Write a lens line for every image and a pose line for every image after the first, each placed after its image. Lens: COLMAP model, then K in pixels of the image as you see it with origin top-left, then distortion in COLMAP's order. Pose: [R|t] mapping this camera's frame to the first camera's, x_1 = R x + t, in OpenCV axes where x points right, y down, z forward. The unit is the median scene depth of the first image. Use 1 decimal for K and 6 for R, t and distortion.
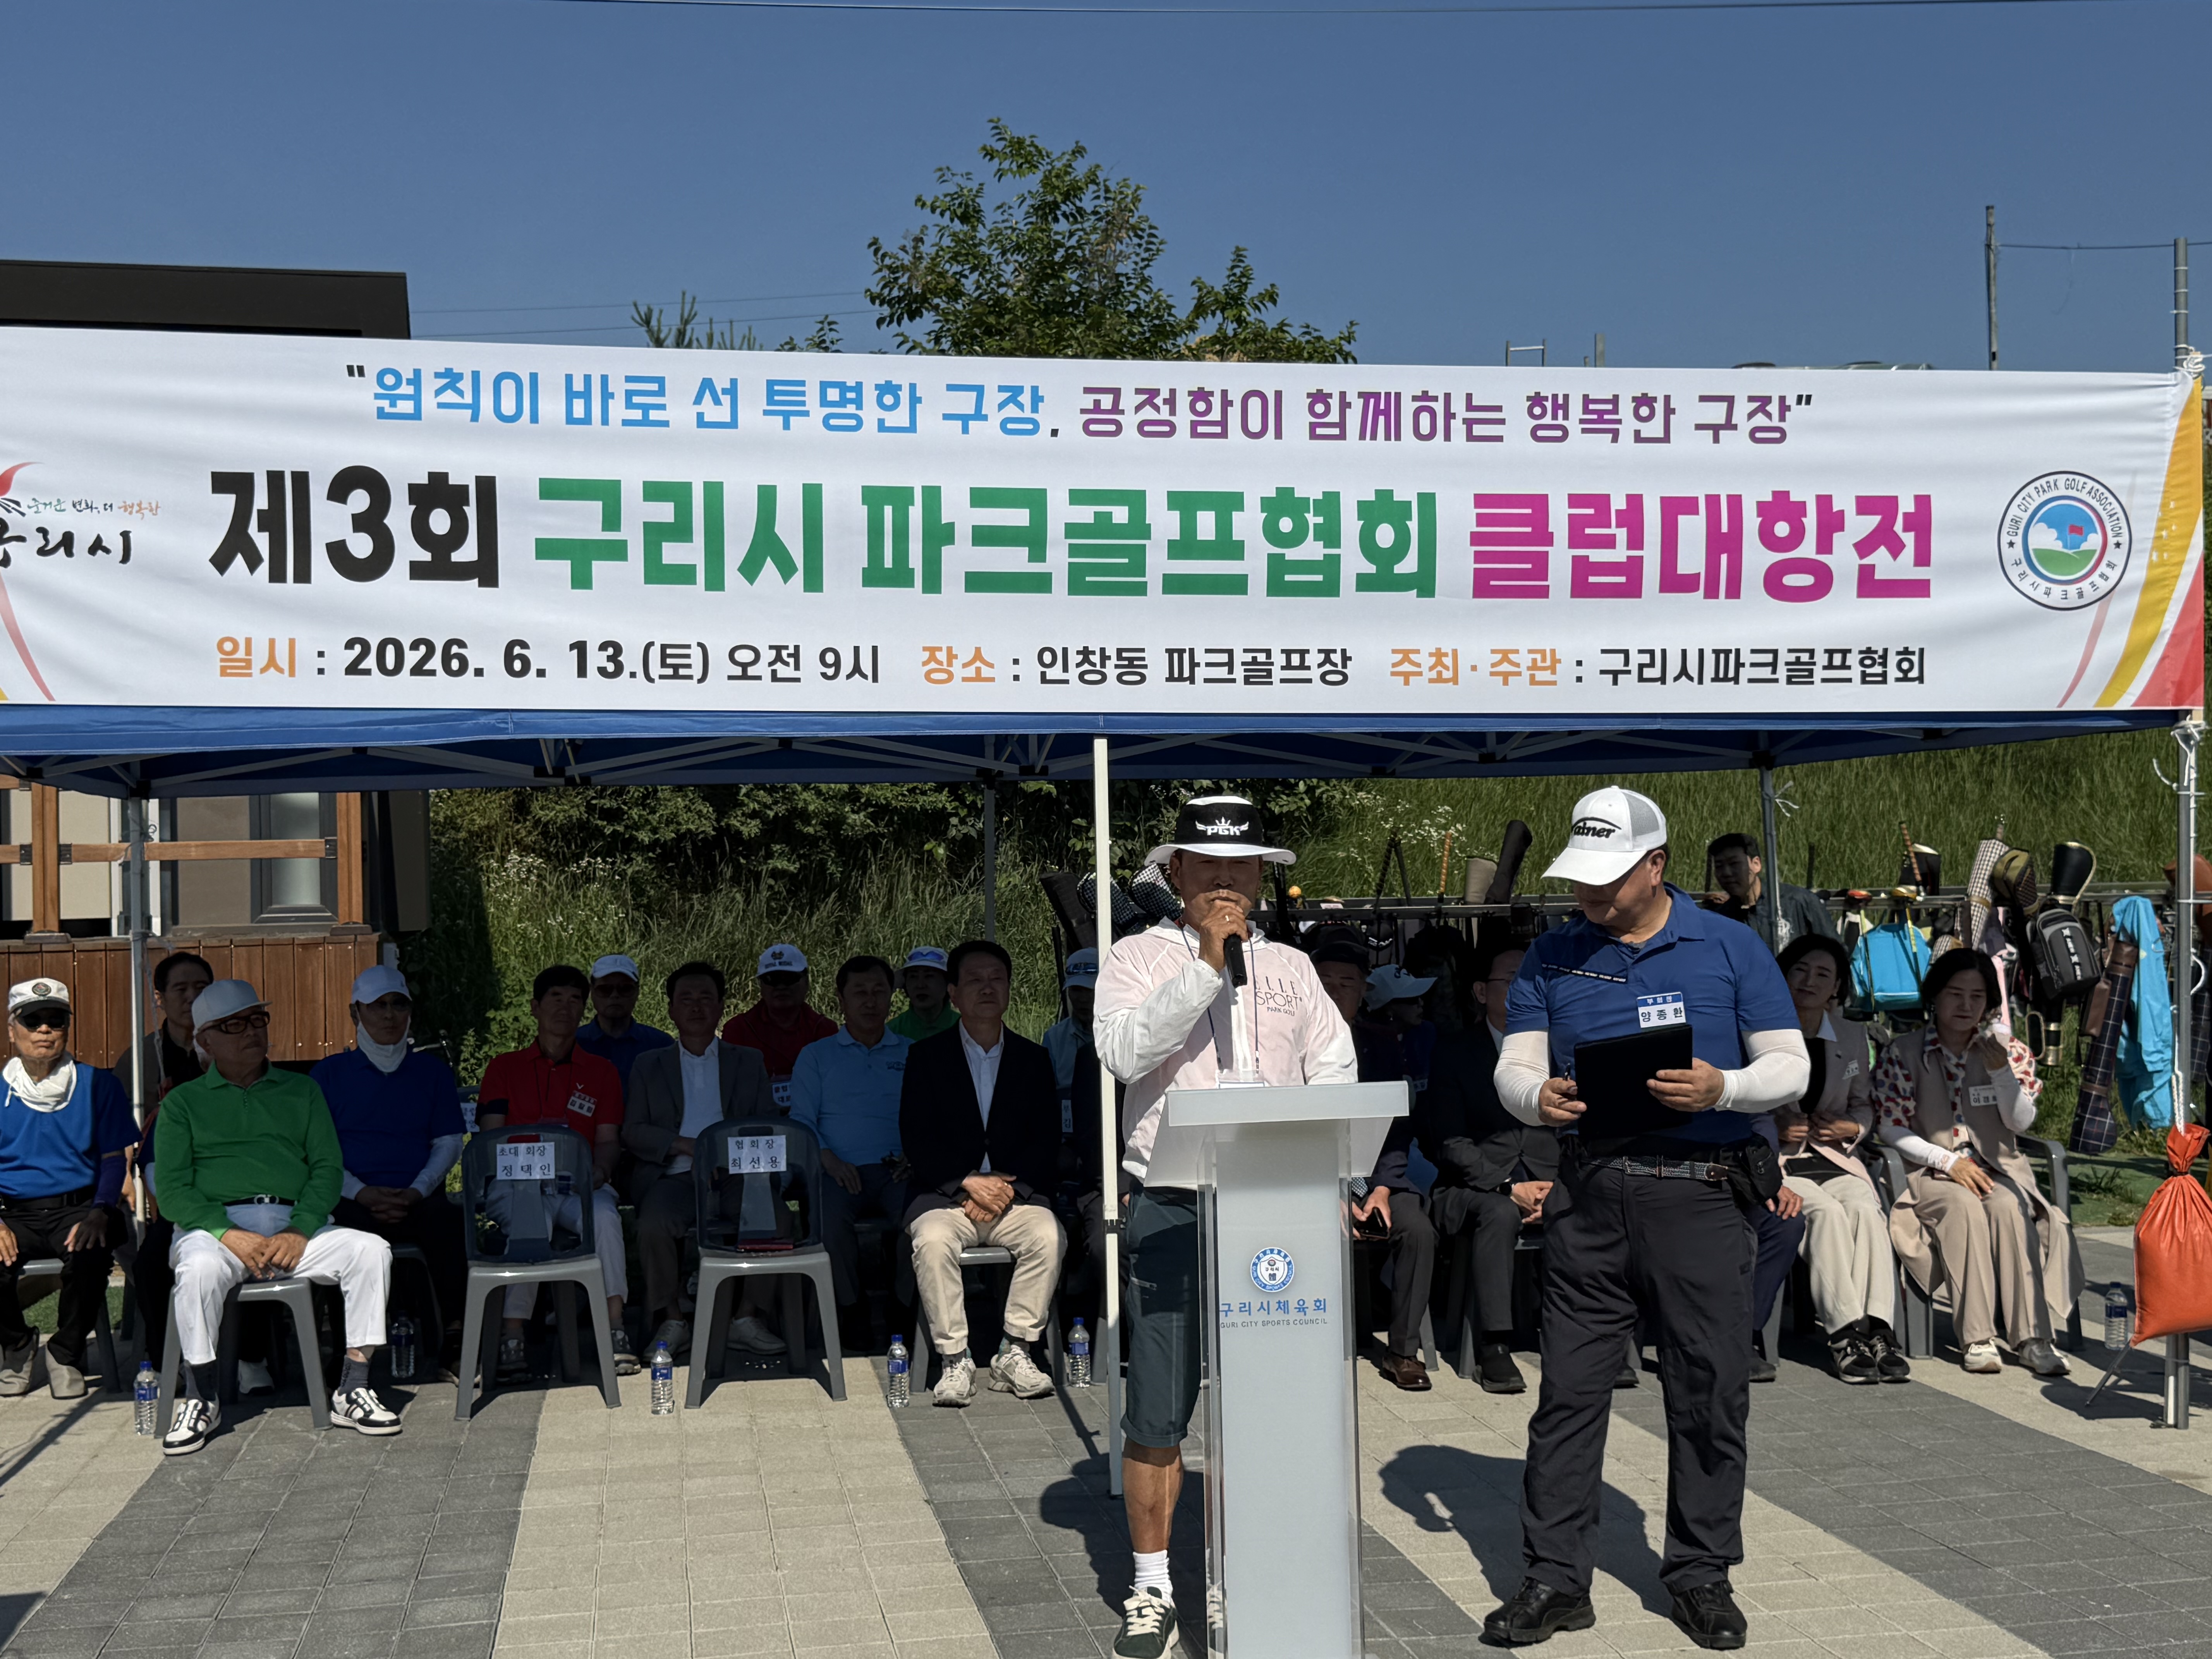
lens RADIAL K [[2687.5, 0, 1101.9], [0, 2687.5, 846.2], [0, 0, 1]] dist [0.225558, -0.589650]
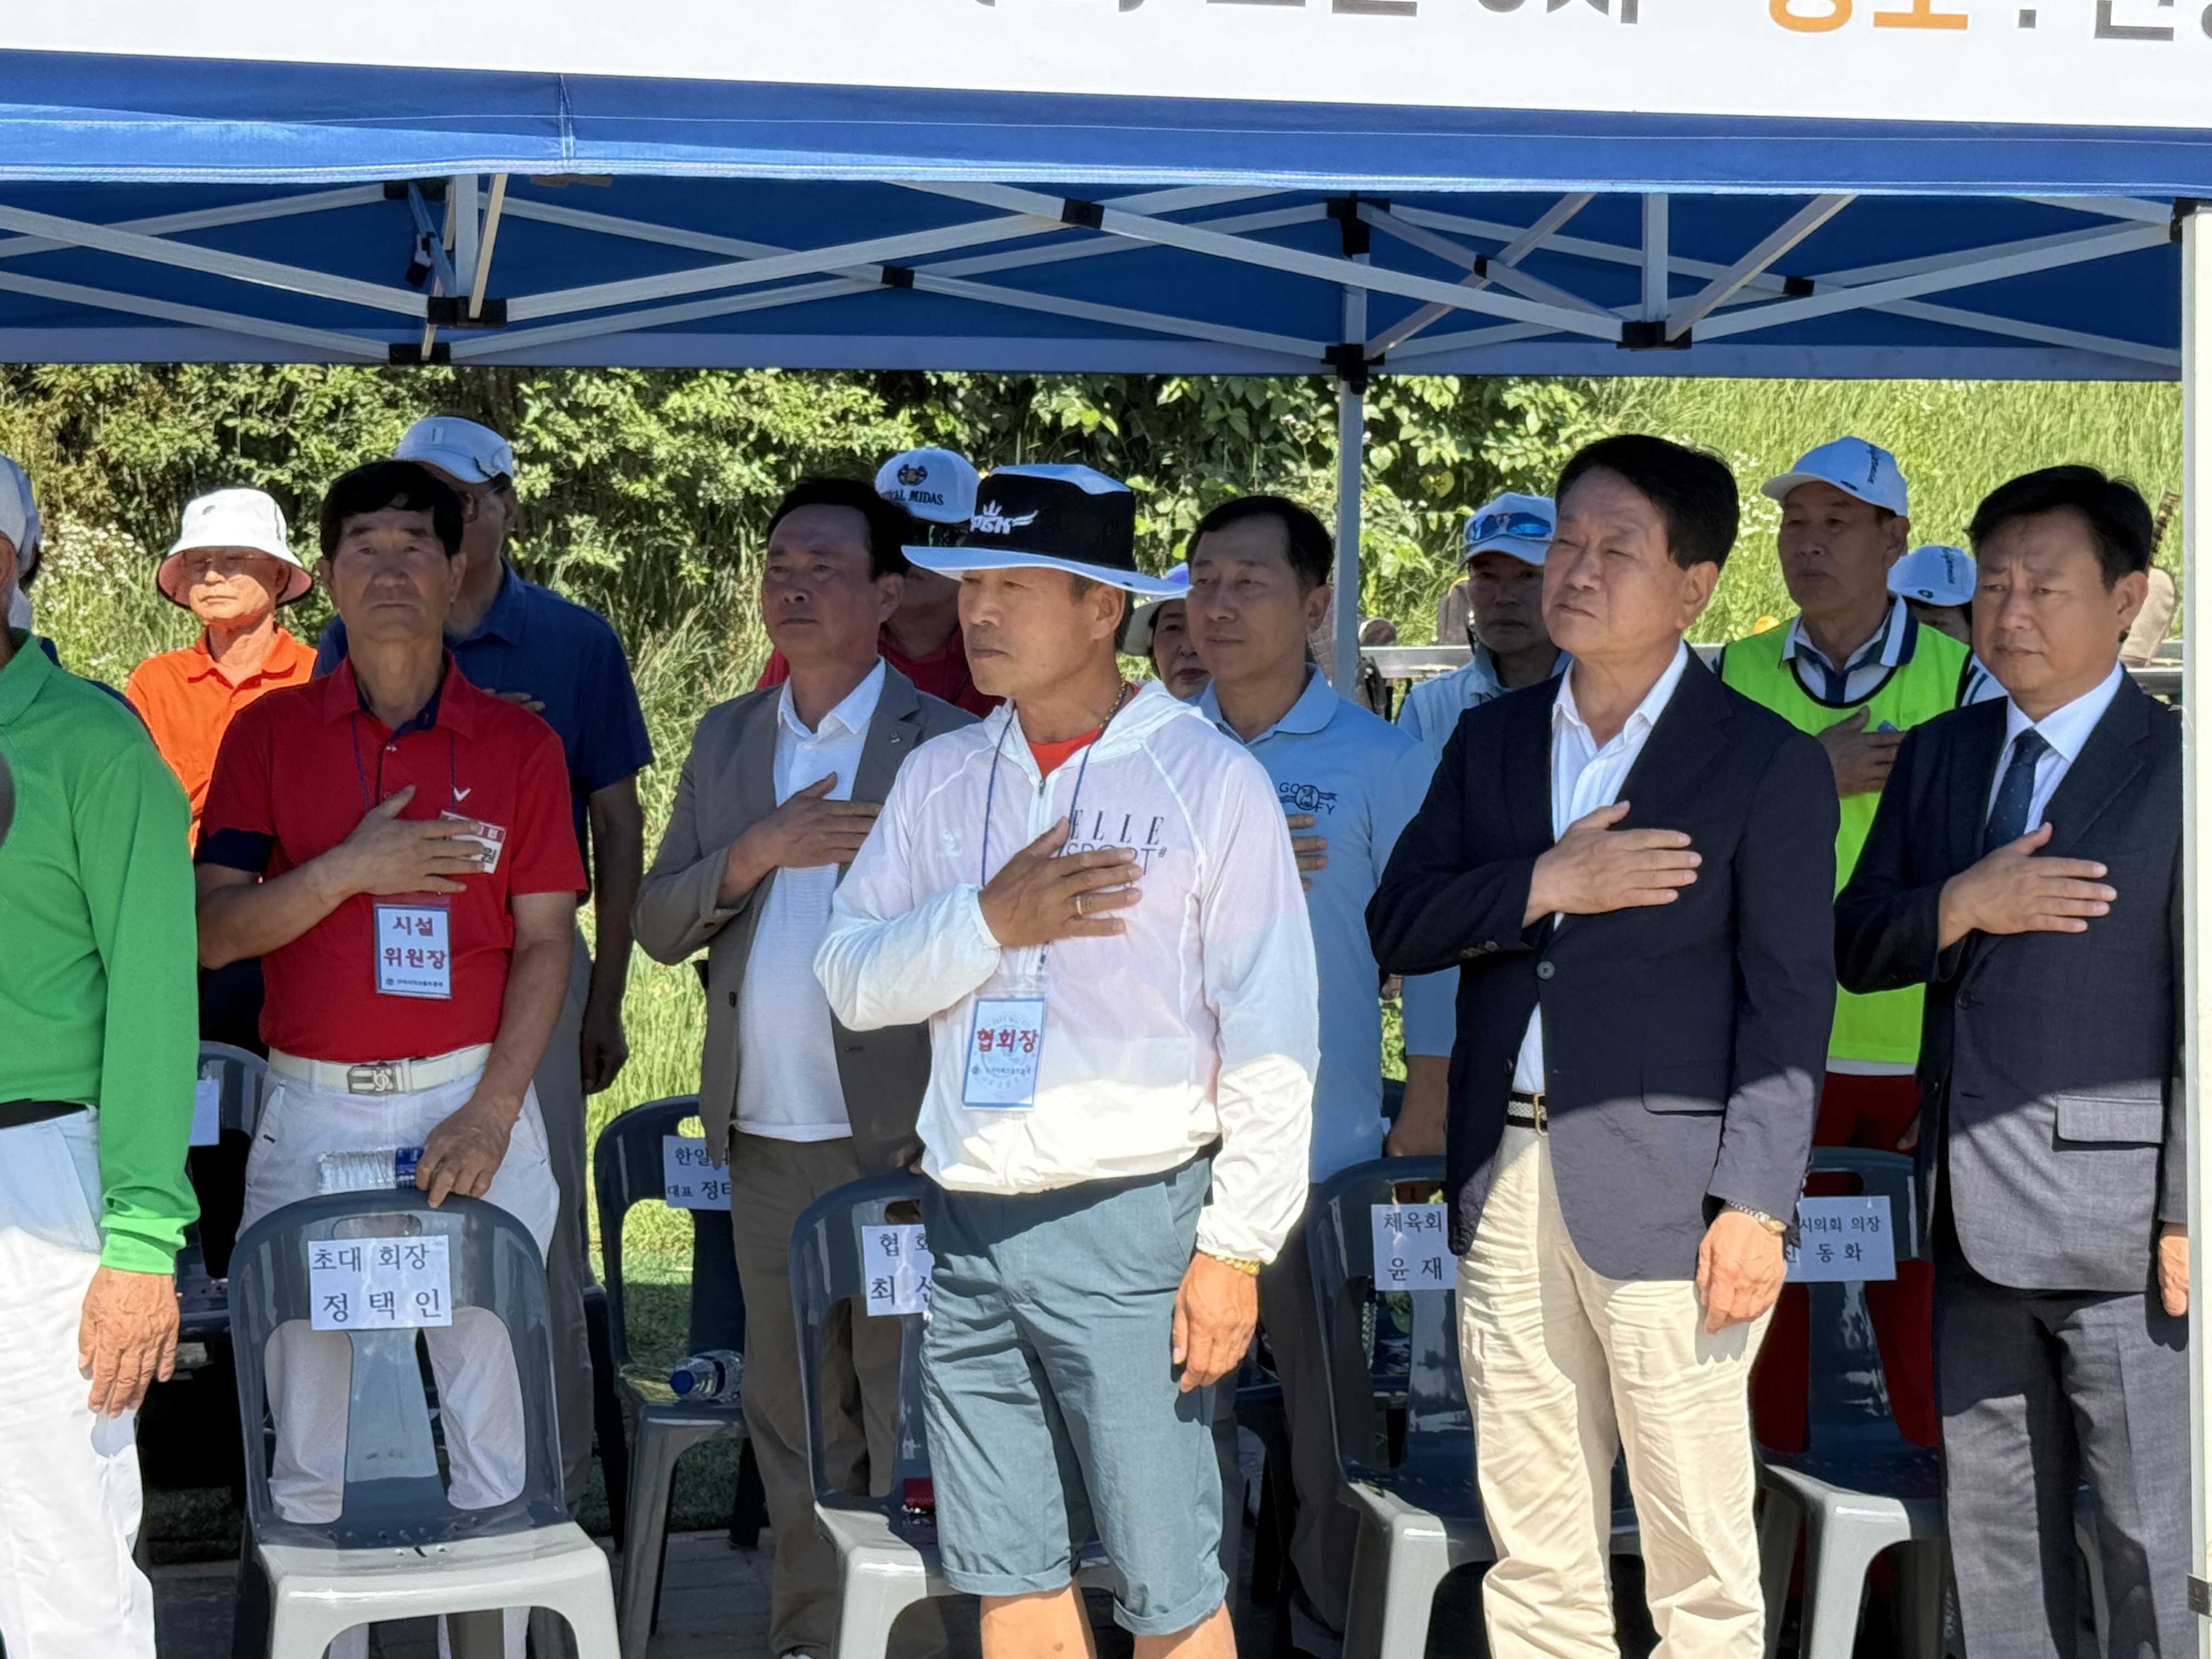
lens RADIAL K [[4229.3, 0, 1106.0], [0, 4229.3, 829.5], [0, 0, 1]] dist [0.166092, -0.018147]
pose [[0.998275, 0.012255, 0.057424, -0.171417], [-0.016265, 0.997422, 0.069885, 0.003040], [-0.056420, -0.070699, 0.995901, 0.445662]]
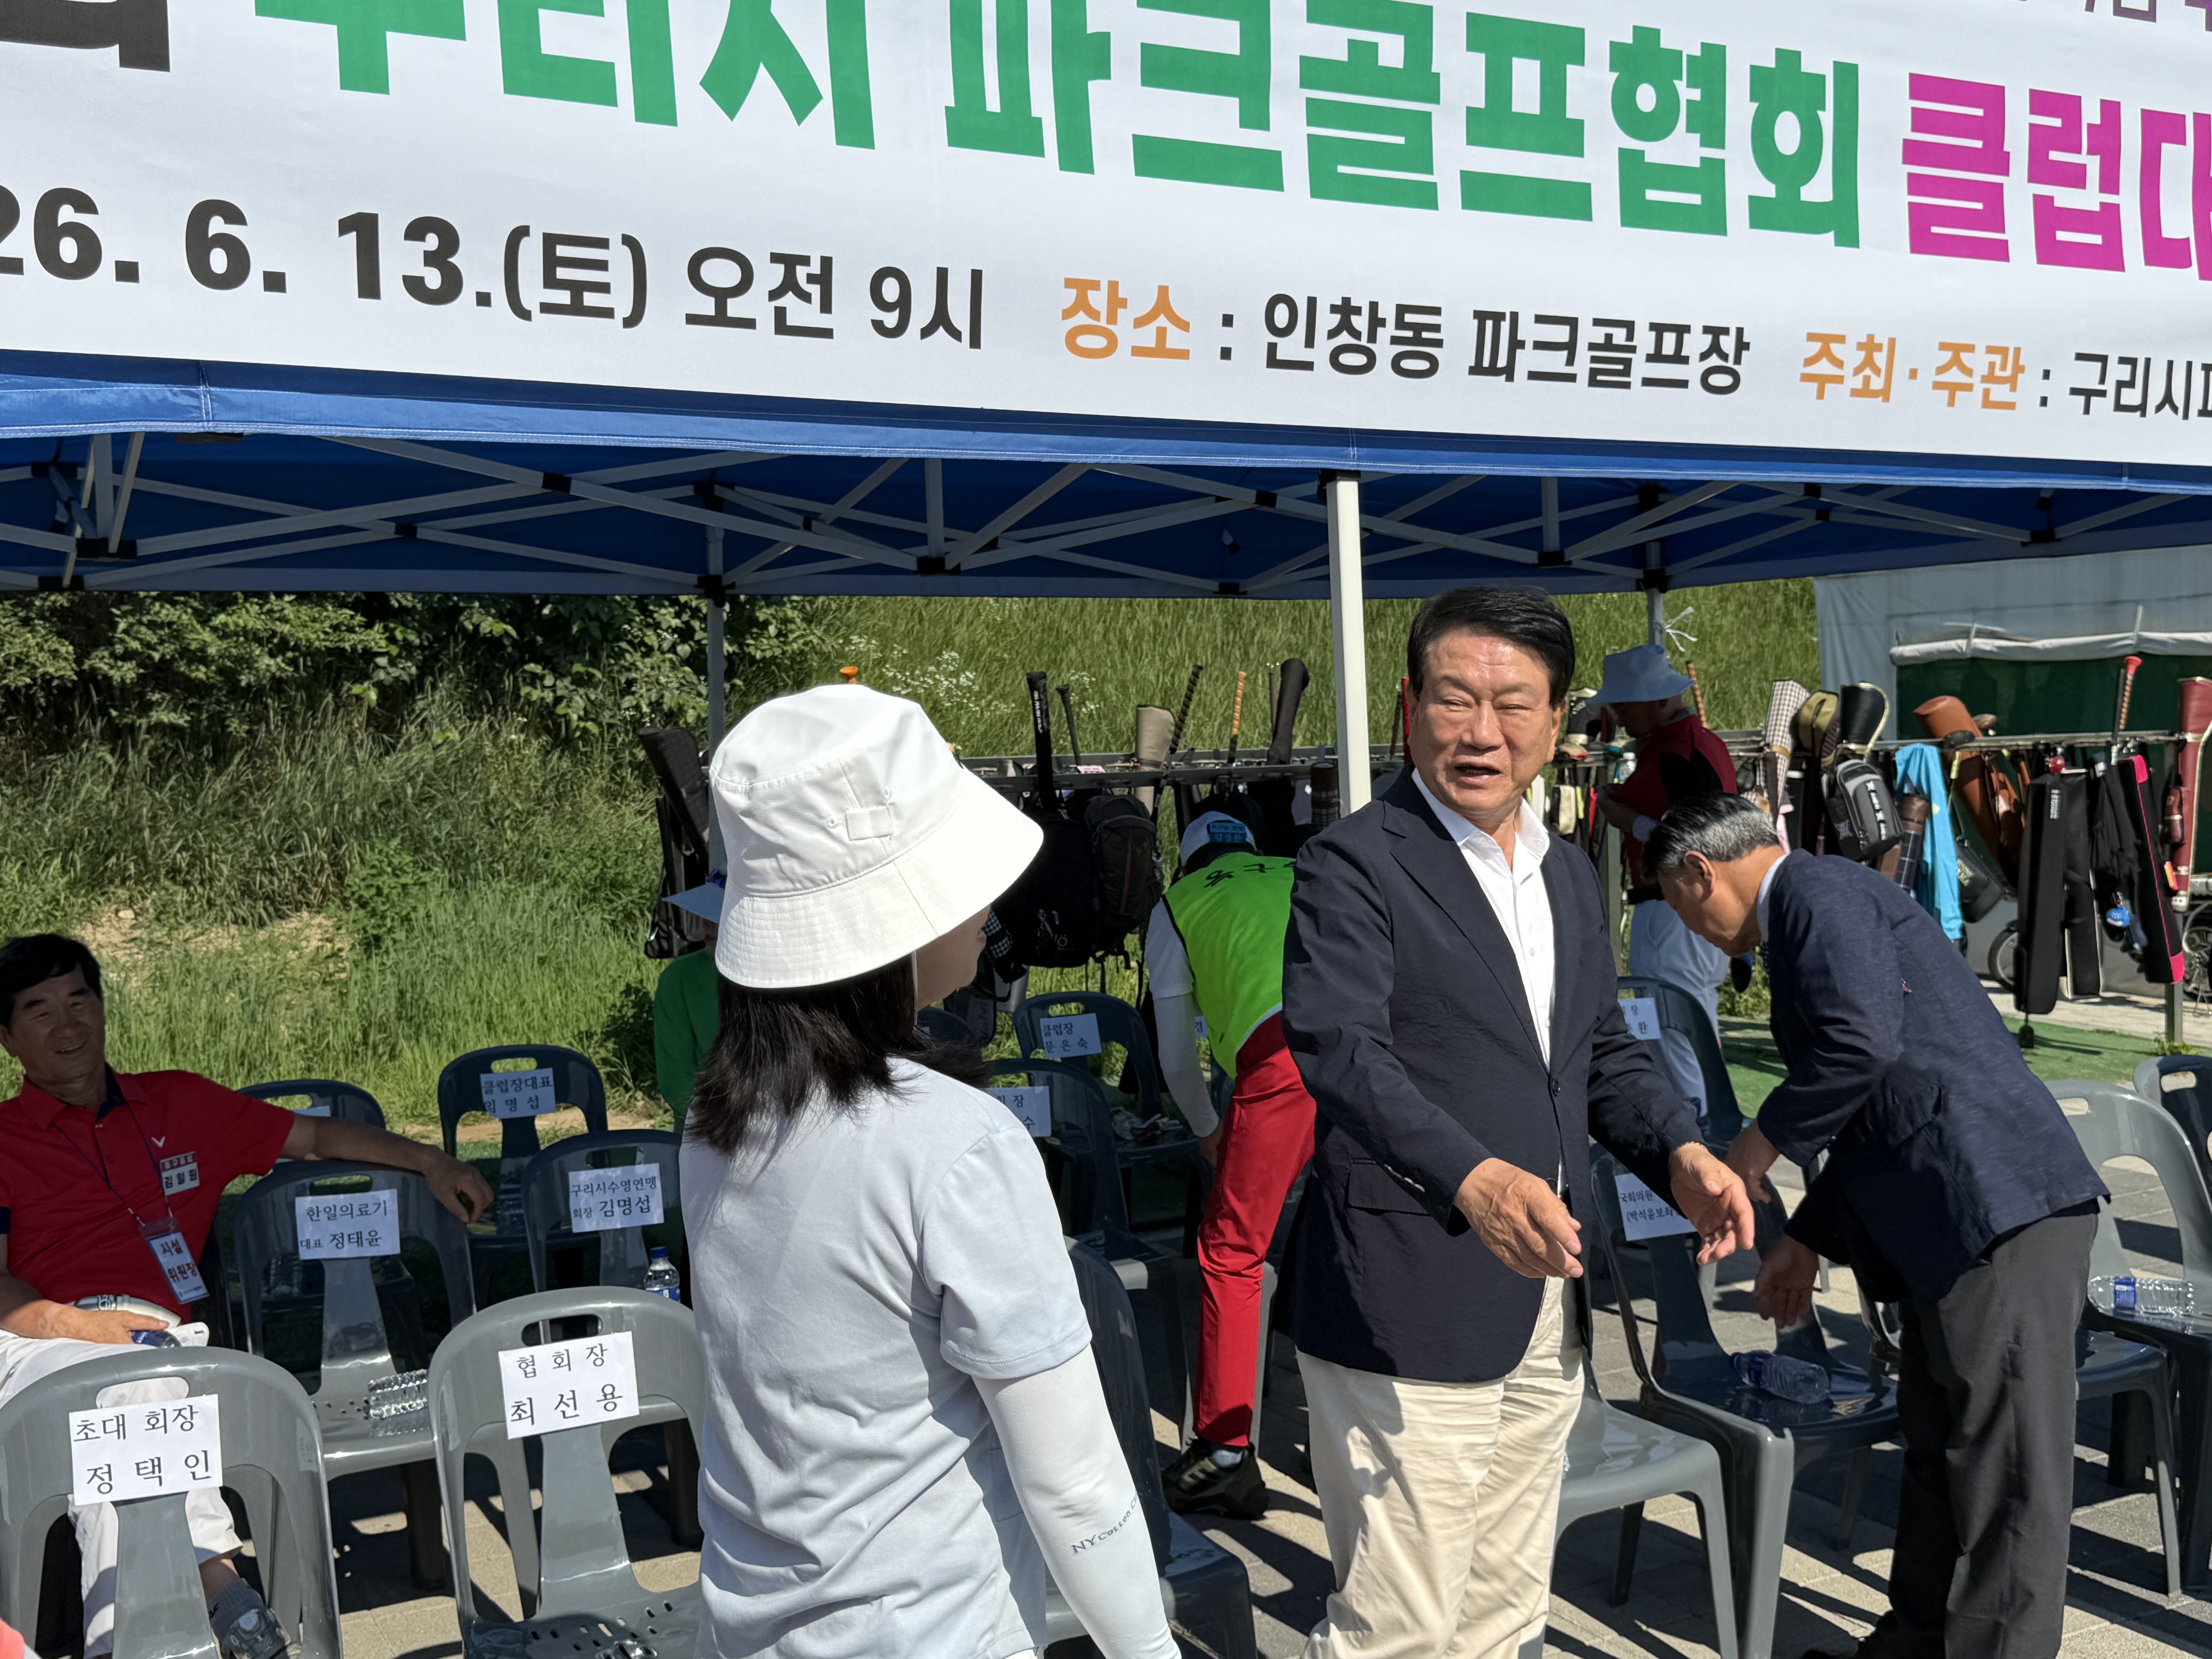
lens RADIAL K [[2395.4, 0, 1141.7], [0, 2395.4, 878.8], [0, 0, 1]] dist [0.190715, -0.453243]
pose [[0.948769, -0.026933, 0.314822, -0.190886], [0.003378, 0.997168, 0.075127, 0.002831], [-0.315954, -0.070214, 0.946173, 0.548109]]
